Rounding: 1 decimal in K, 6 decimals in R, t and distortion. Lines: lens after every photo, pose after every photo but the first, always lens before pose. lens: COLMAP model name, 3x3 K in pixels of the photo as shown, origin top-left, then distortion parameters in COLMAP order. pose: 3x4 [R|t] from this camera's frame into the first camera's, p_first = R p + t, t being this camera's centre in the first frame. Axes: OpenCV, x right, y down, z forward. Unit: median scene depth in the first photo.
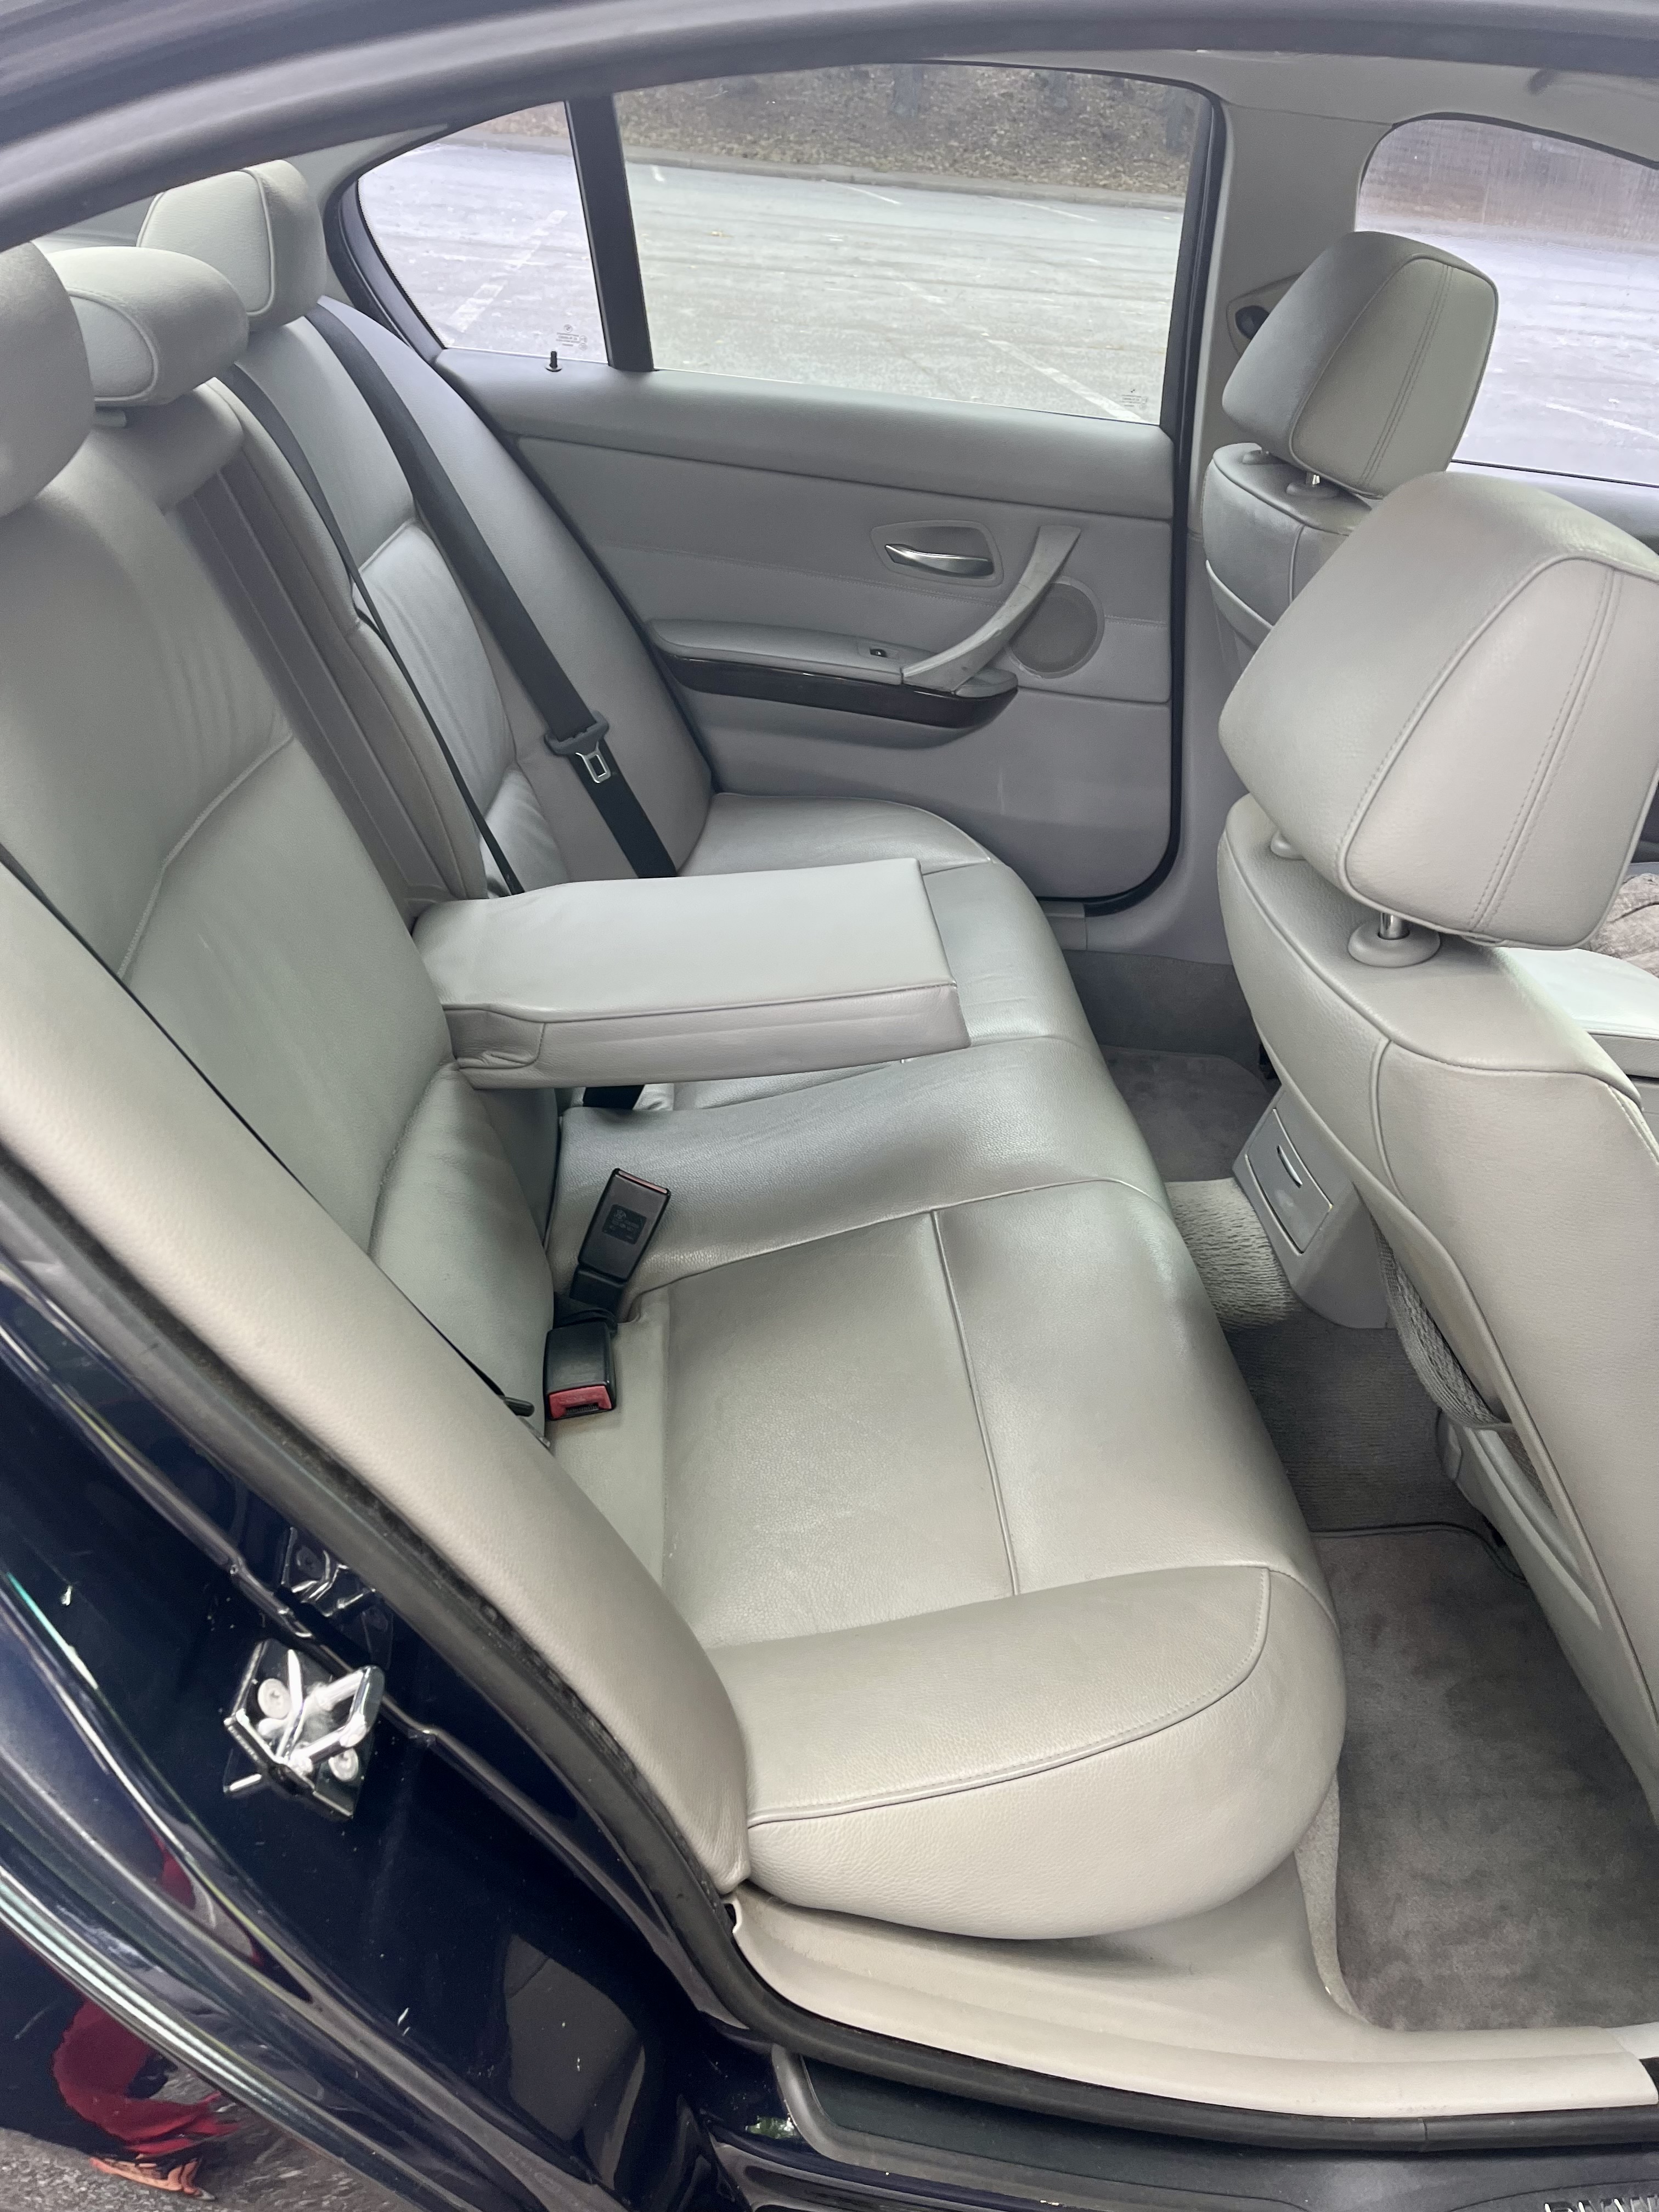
lens RADIAL K [[1676.1, 0, 830.5], [0, 1676.1, 1138.1], [0, 0, 1]] dist [0.043241, -0.052429]
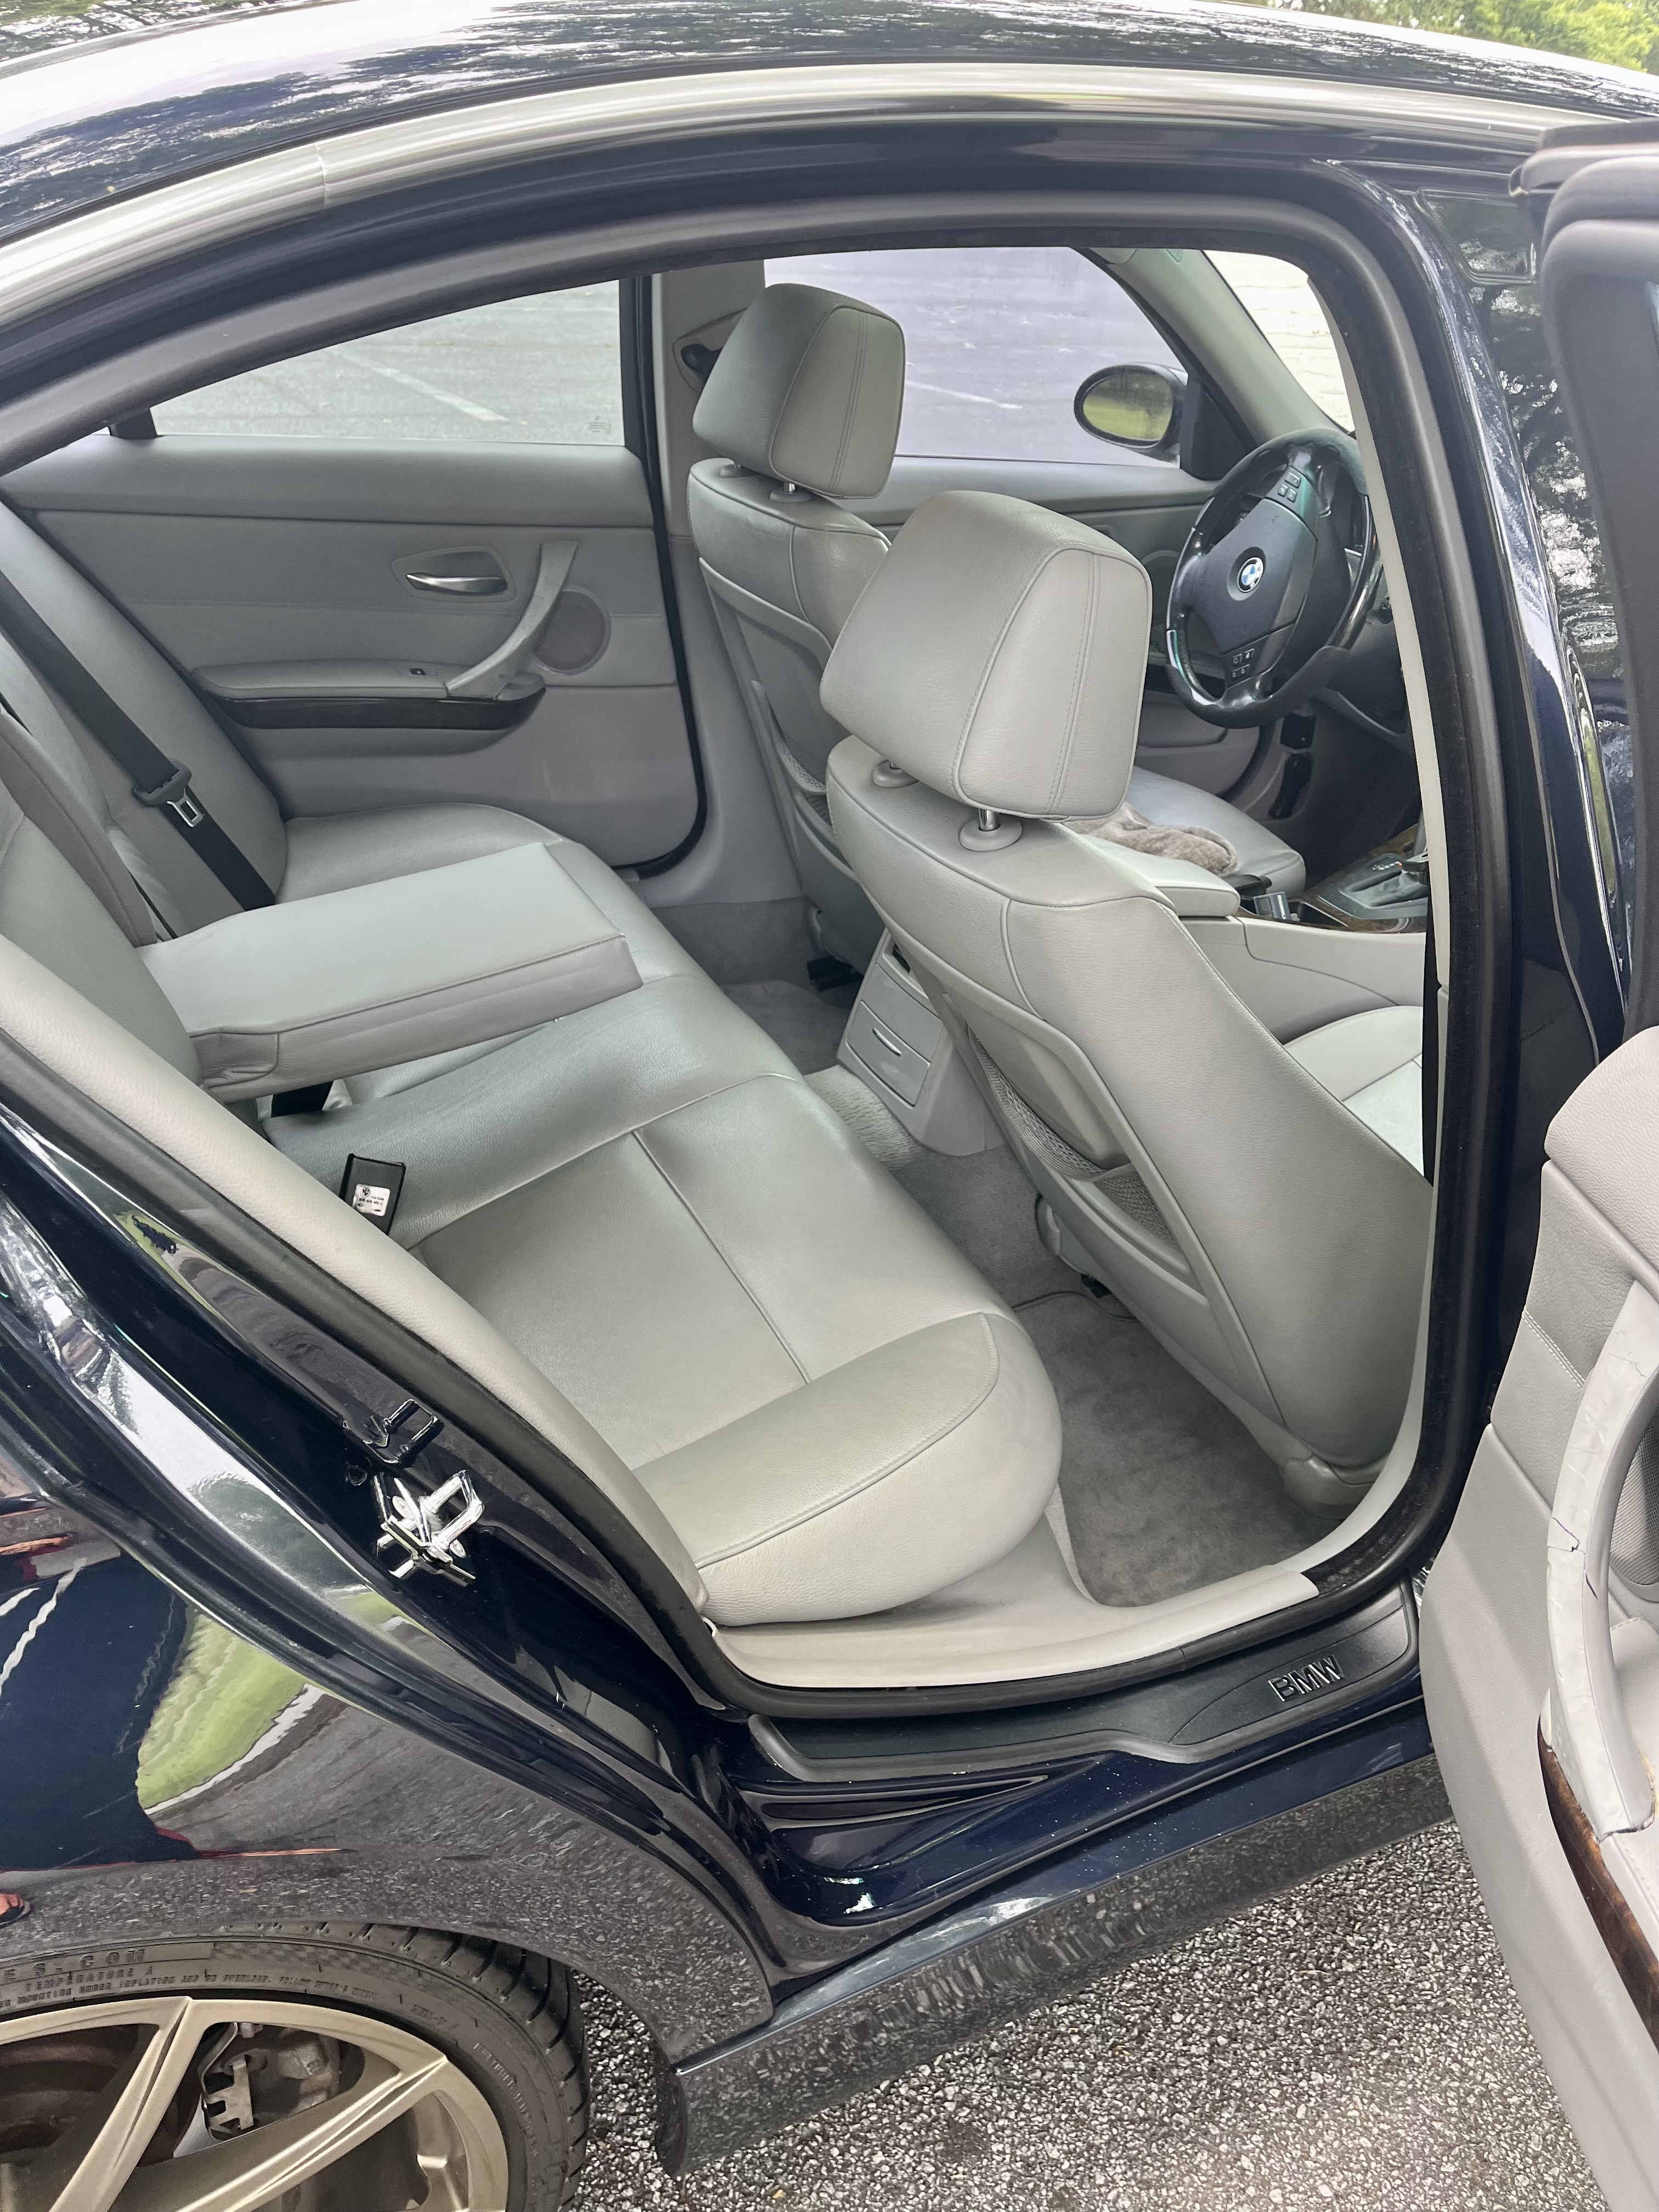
lens RADIAL K [[1676.1, 0, 830.5], [0, 1676.1, 1138.1], [0, 0, 1]] dist [0.043241, -0.052429]
pose [[0.930412, -0.212433, 0.298674, -0.139440], [0.209927, 0.976863, 0.040846, 0.024973], [-0.300441, 0.024696, 0.953481, -0.149464]]
